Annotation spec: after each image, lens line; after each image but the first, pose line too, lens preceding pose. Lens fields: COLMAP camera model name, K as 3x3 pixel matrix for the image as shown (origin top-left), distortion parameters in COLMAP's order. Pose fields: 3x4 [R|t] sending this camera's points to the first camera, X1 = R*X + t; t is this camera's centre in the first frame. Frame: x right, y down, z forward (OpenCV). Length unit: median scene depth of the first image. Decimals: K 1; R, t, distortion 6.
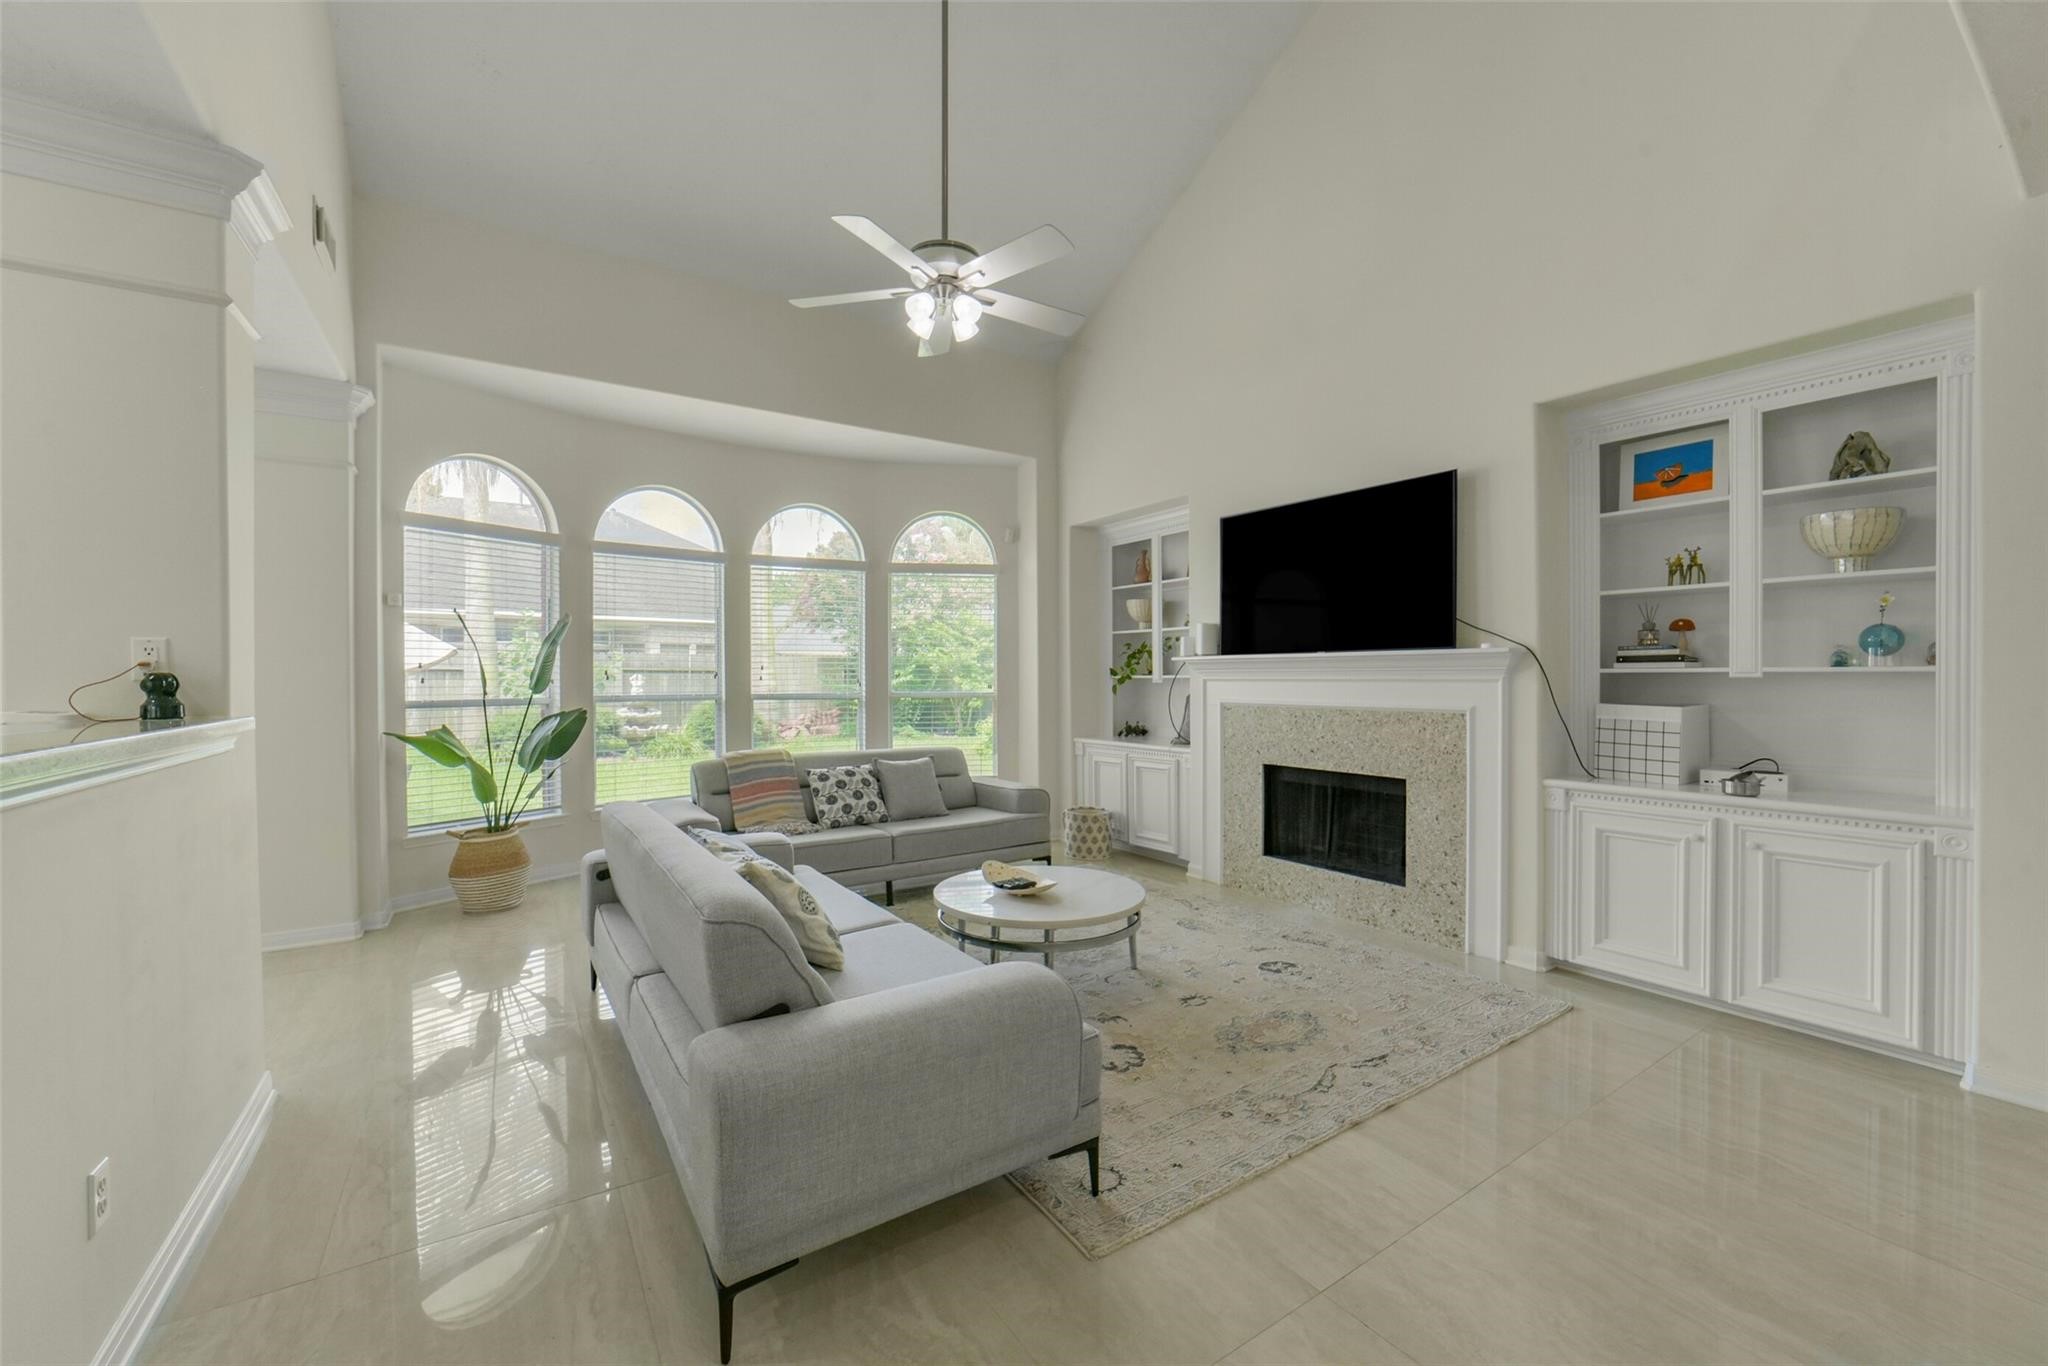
lens RADIAL K [[818.7, 0, 1016.7], [0, 818.7, 681.9], [0, 0, 1]] dist [-0.025336, 0.000003]
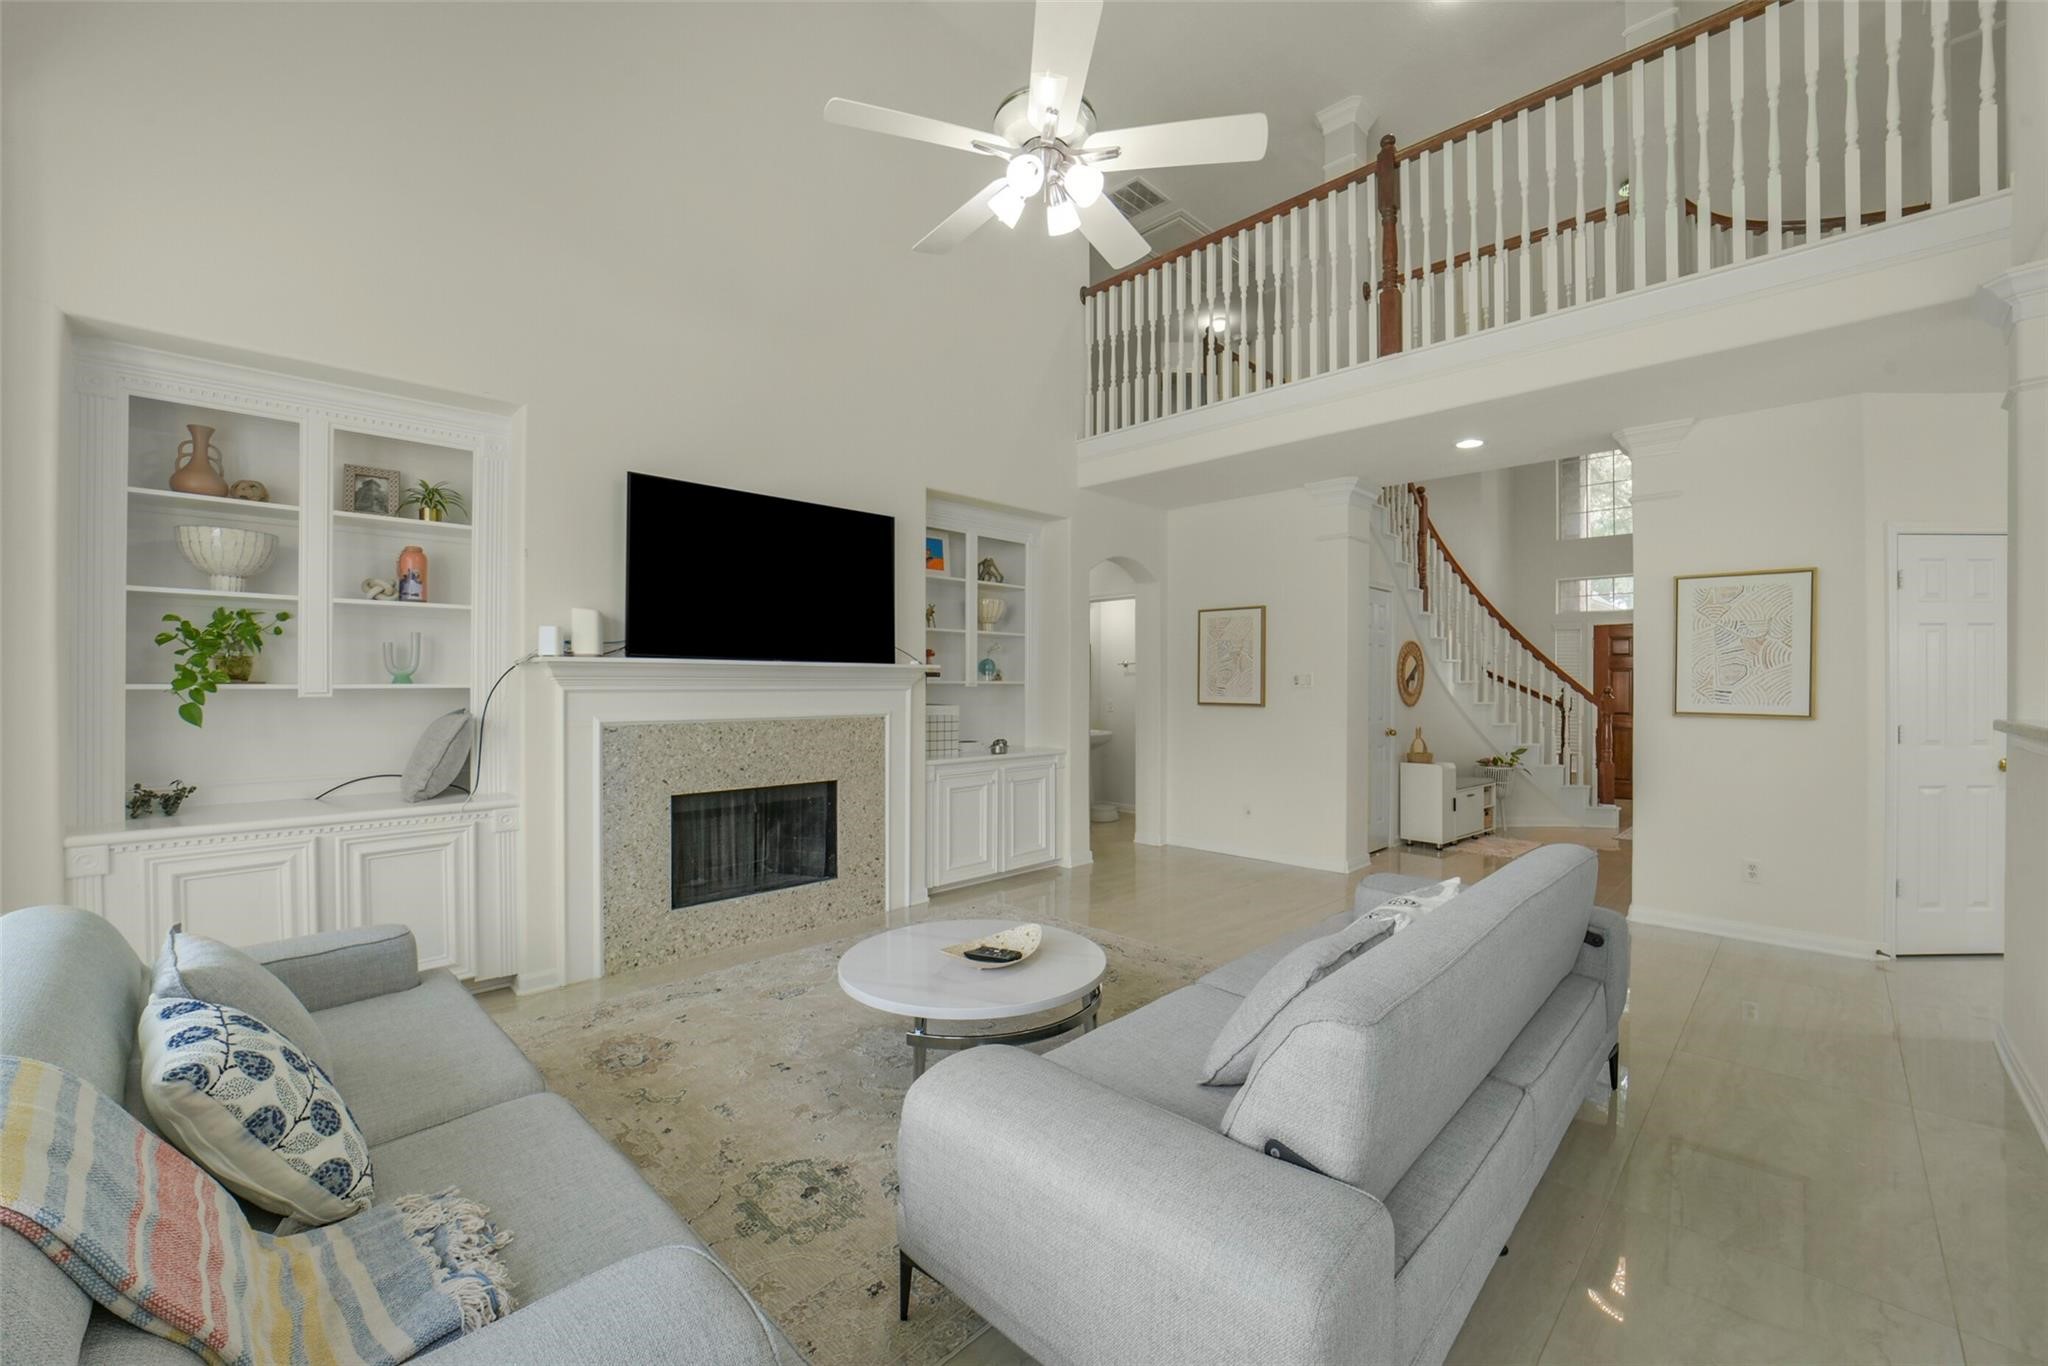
lens RADIAL K [[818.7, 0, 1016.7], [0, 818.7, 681.9], [0, 0, 1]] dist [-0.025336, 0.000003]
pose [[-0.192539, 0.010133, 0.981237, -0.567366], [0.011205, 0.999904, -0.008127, -0.000799], [-0.981225, 0.009430, -0.192634, 0.847463]]
